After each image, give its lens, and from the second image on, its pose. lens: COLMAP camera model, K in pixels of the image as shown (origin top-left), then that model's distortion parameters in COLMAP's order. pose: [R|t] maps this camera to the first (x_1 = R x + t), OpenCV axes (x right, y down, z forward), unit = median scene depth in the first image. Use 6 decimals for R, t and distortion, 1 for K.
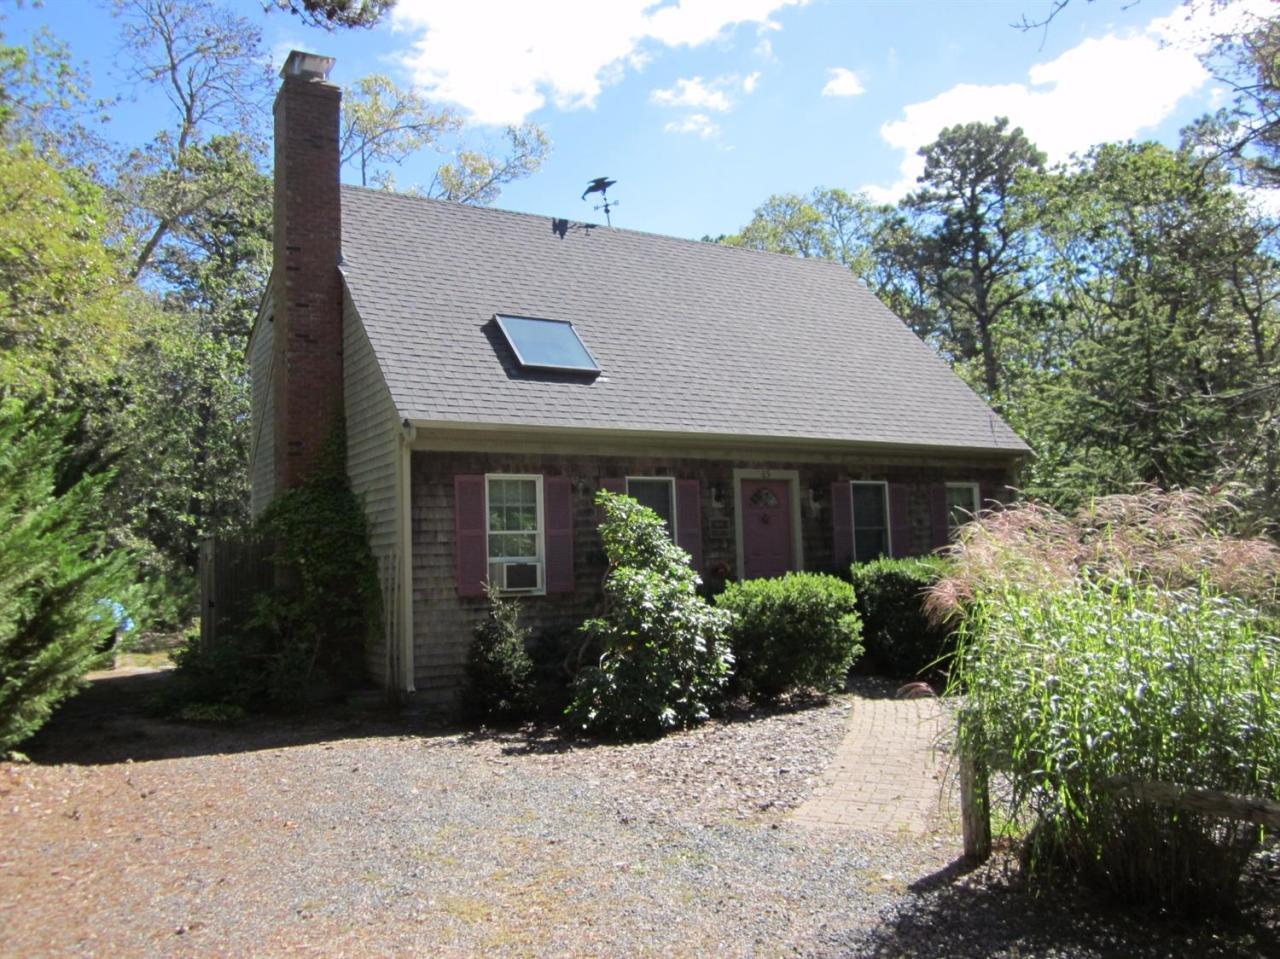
lens RADIAL K [[1045.0, 0, 638.9], [0, 1045.0, 476.4], [0, 0, 1]] dist [-0.033830, 0.004140]
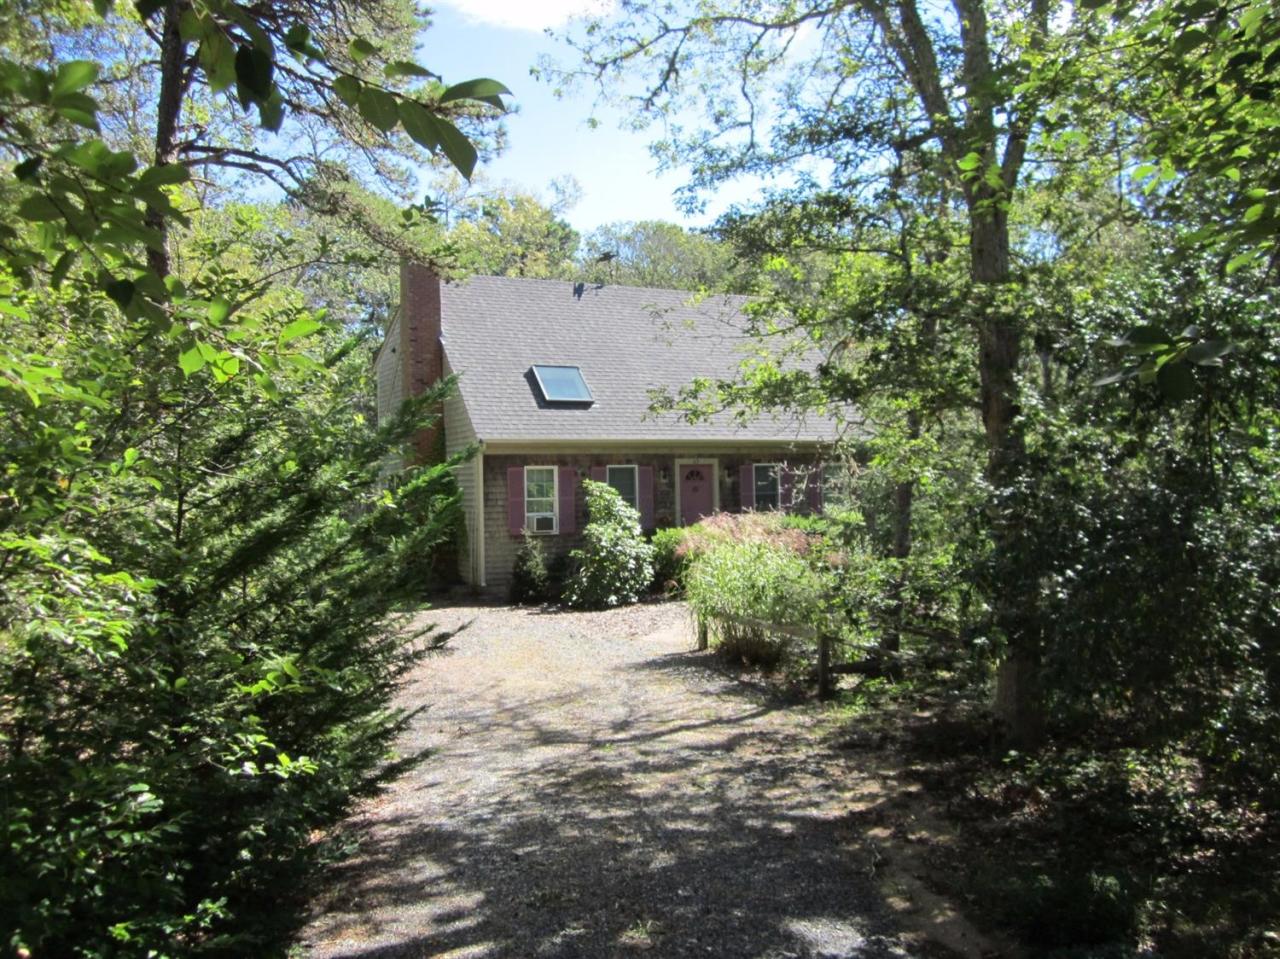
lens RADIAL K [[1045.0, 0, 641.1], [0, 1045.0, 482.0], [0, 0, 1]] dist [-0.033830, 0.004140]
pose [[0.997988, 0.014214, -0.061784, 0.182719], [-0.008735, 0.996076, 0.088071, -0.152148], [0.062793, -0.087355, 0.994196, -0.859320]]
